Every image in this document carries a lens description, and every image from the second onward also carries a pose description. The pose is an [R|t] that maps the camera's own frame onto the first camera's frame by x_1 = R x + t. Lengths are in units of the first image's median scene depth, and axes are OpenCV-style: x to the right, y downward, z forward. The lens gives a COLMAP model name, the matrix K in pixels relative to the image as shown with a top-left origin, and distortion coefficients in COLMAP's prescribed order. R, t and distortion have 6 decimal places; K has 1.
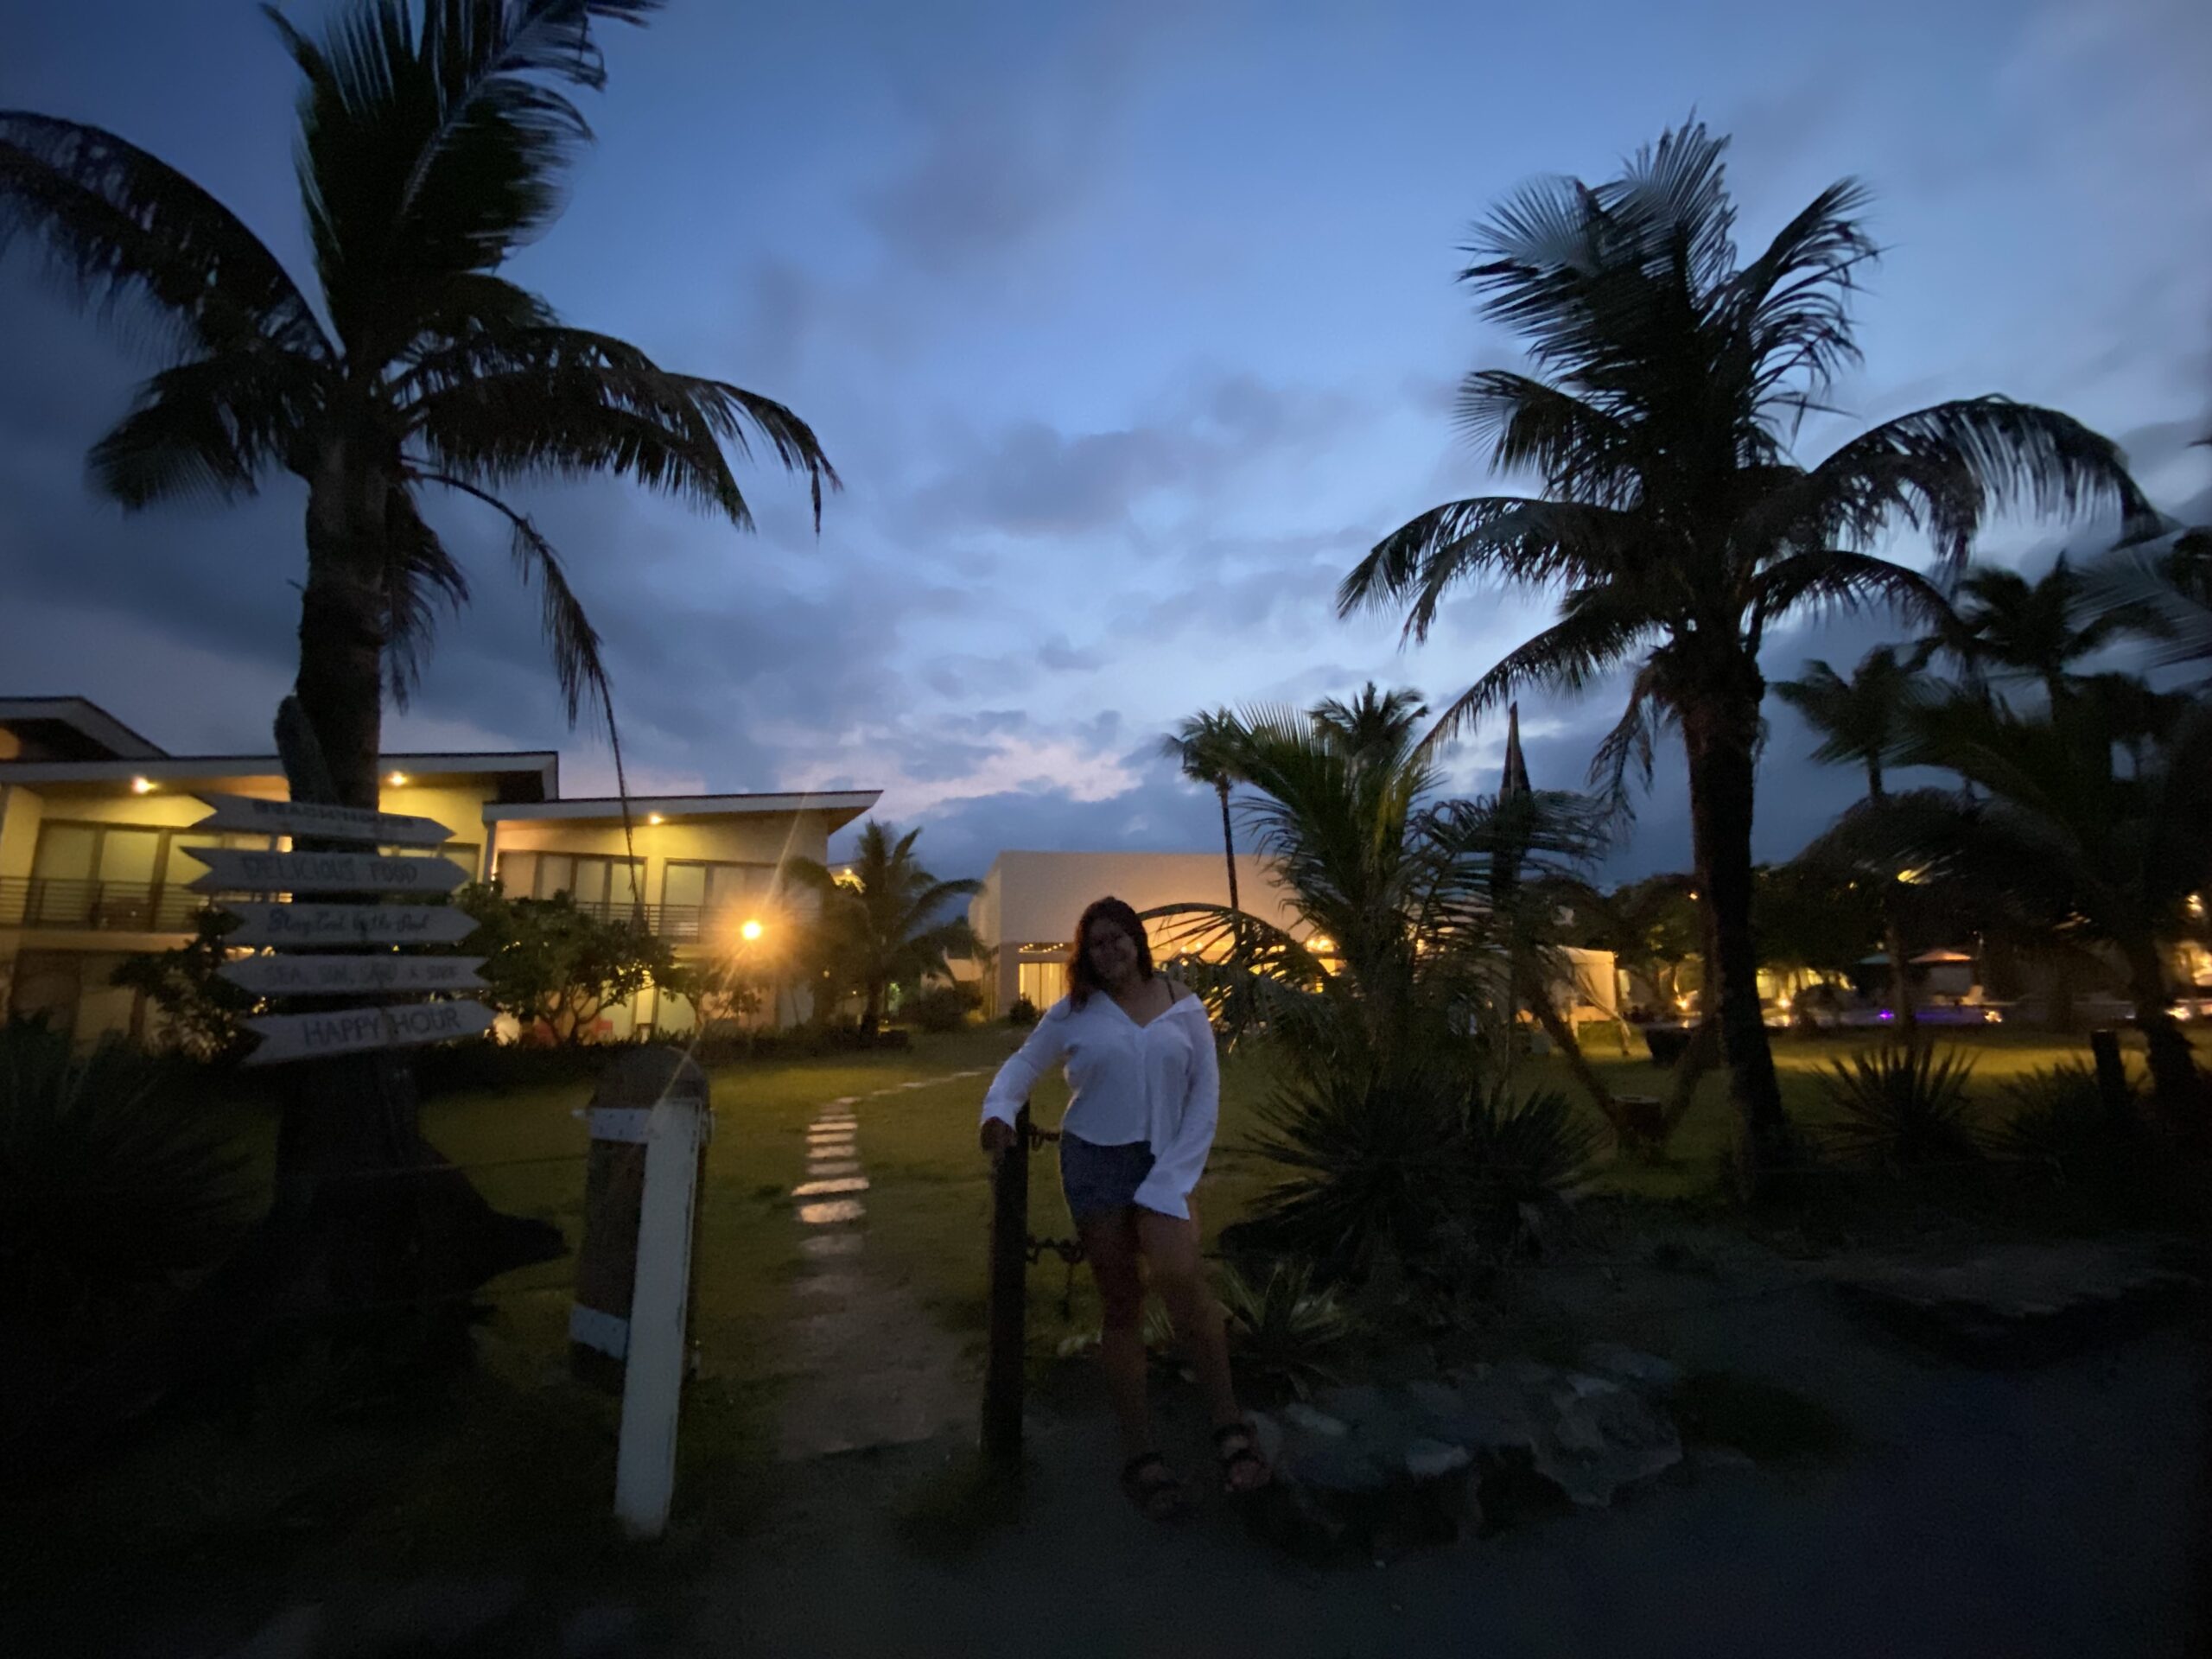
lens RADIAL K [[876.6, 0, 1106.0], [0, 876.6, 829.5], [0, 0, 1]] dist [0.016772, -0.014163]
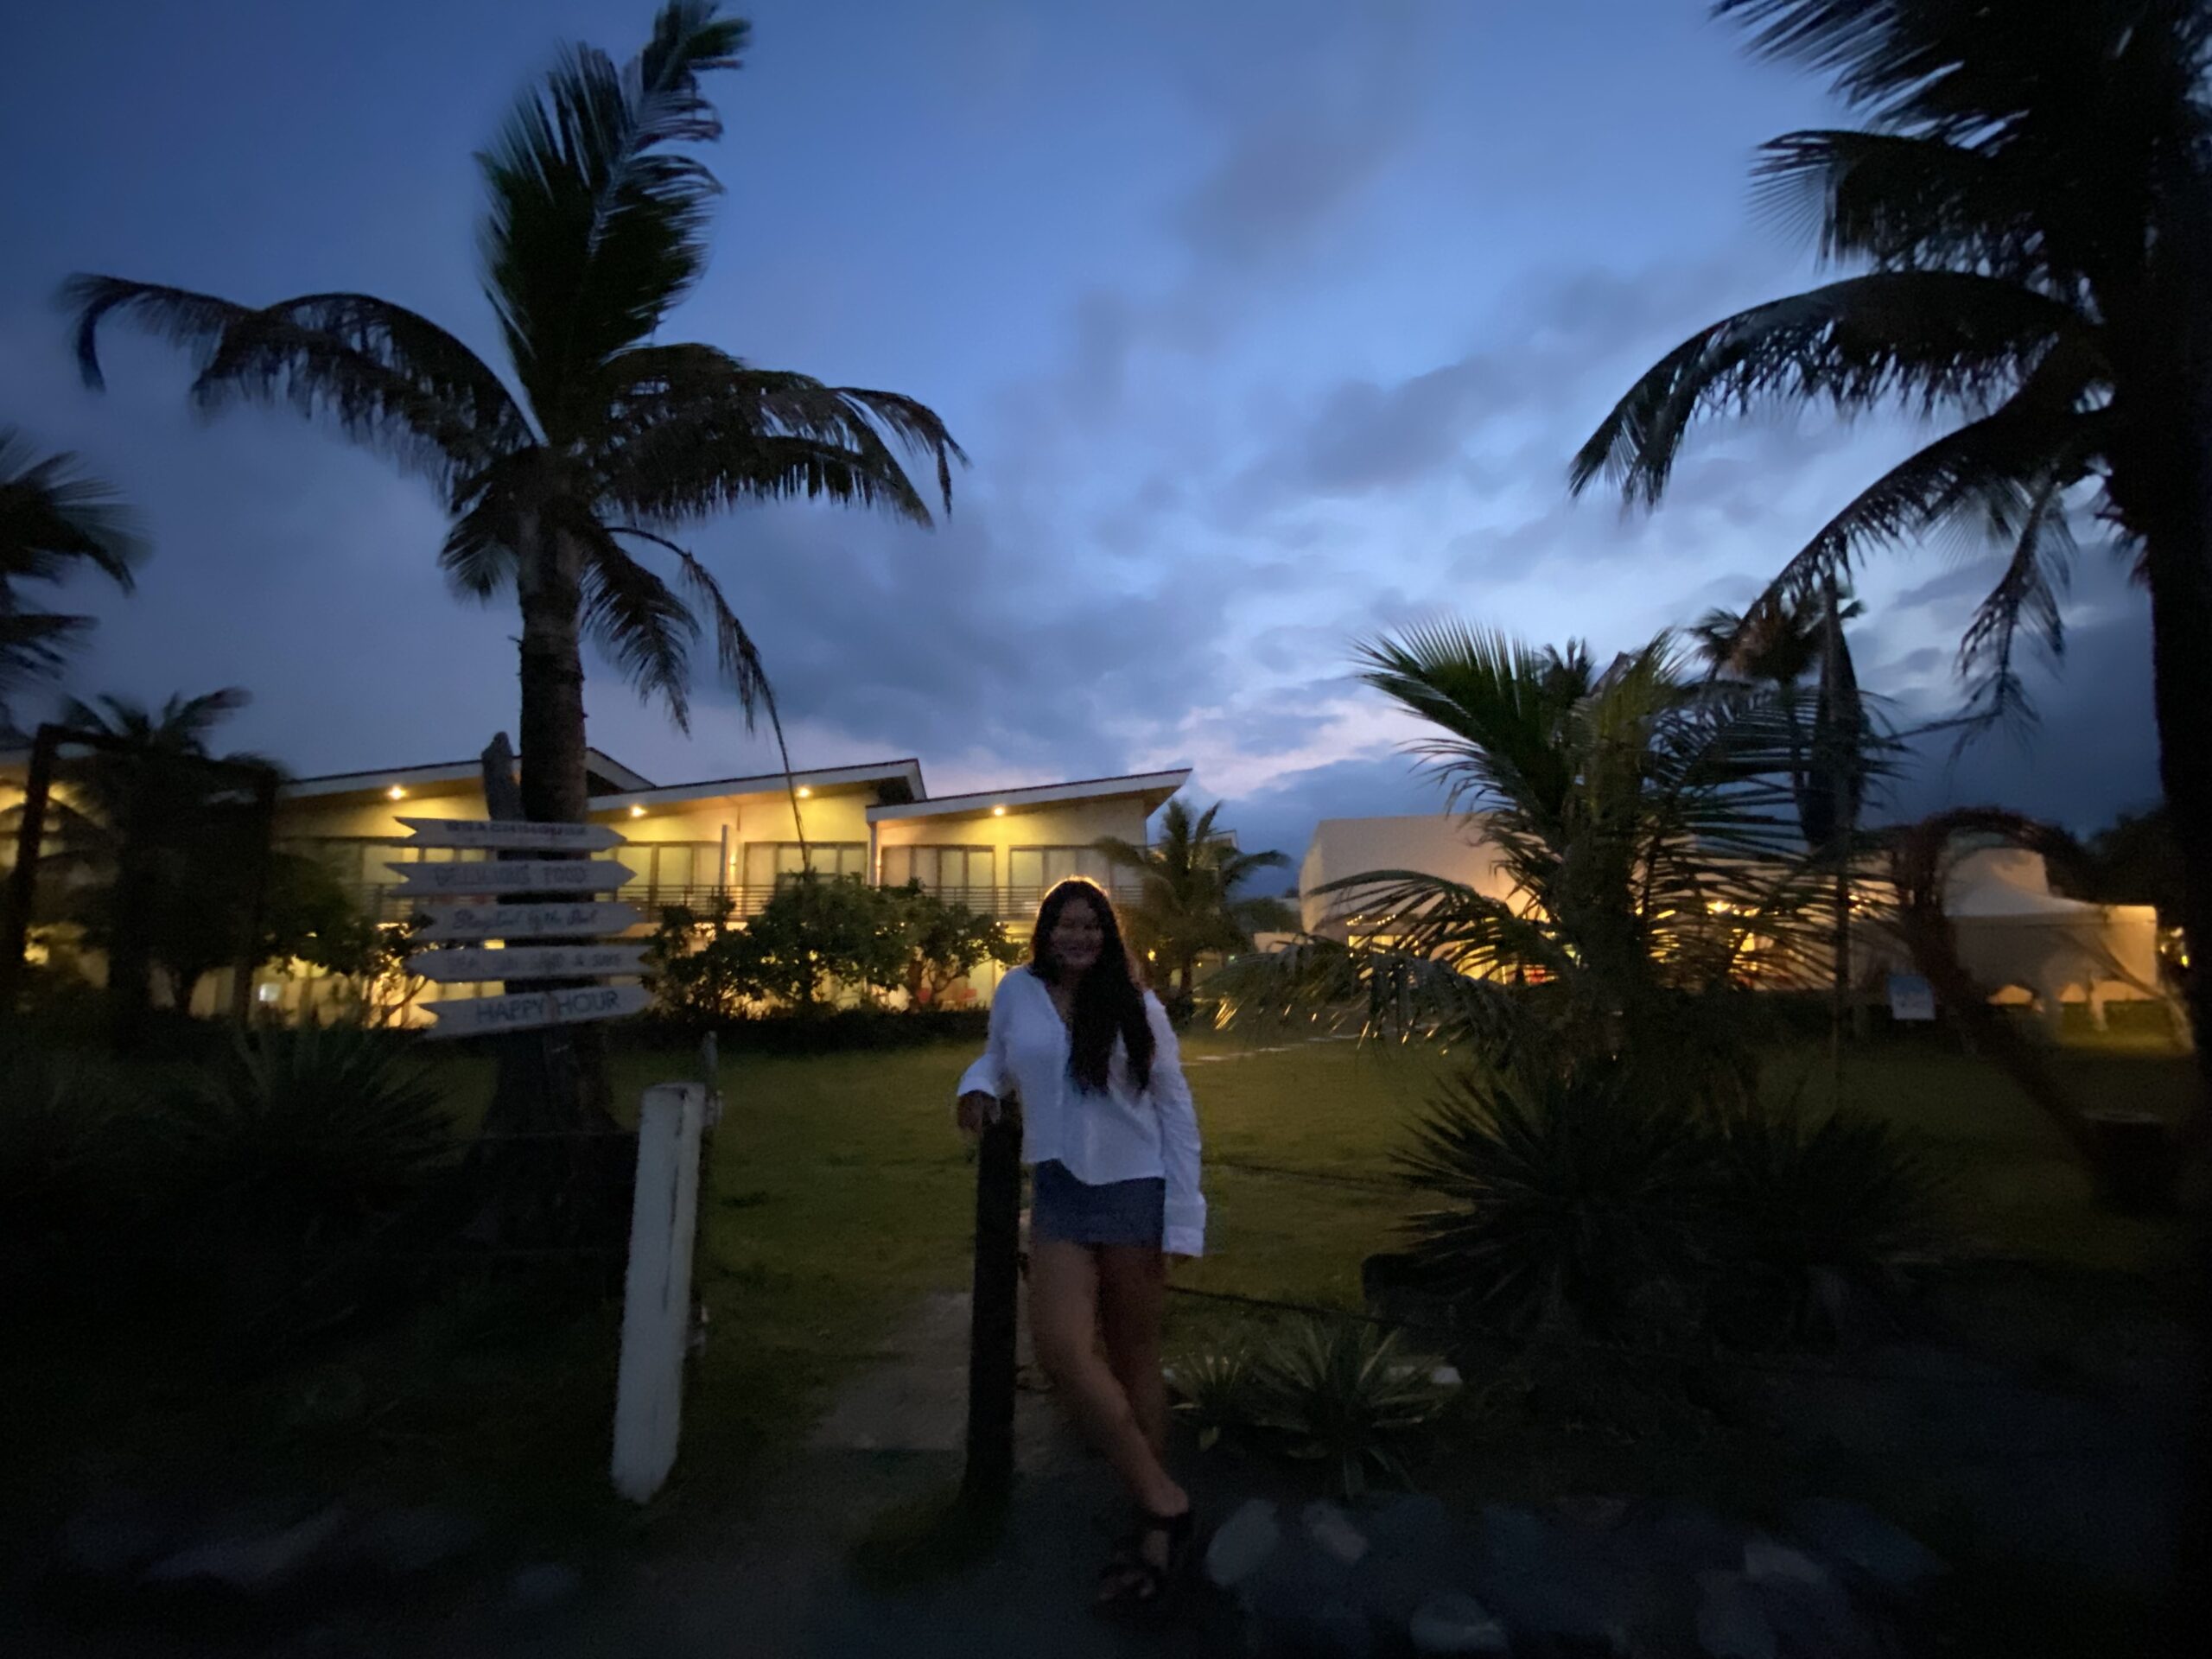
lens RADIAL K [[876.6, 0, 1106.0], [0, 876.6, 829.5], [0, 0, 1]] dist [0.016772, -0.014163]
pose [[0.931474, -0.058251, -0.359114, 0.162823], [0.069407, 0.997422, 0.018238, 0.010112], [0.357126, -0.041913, 0.933115, 0.100713]]
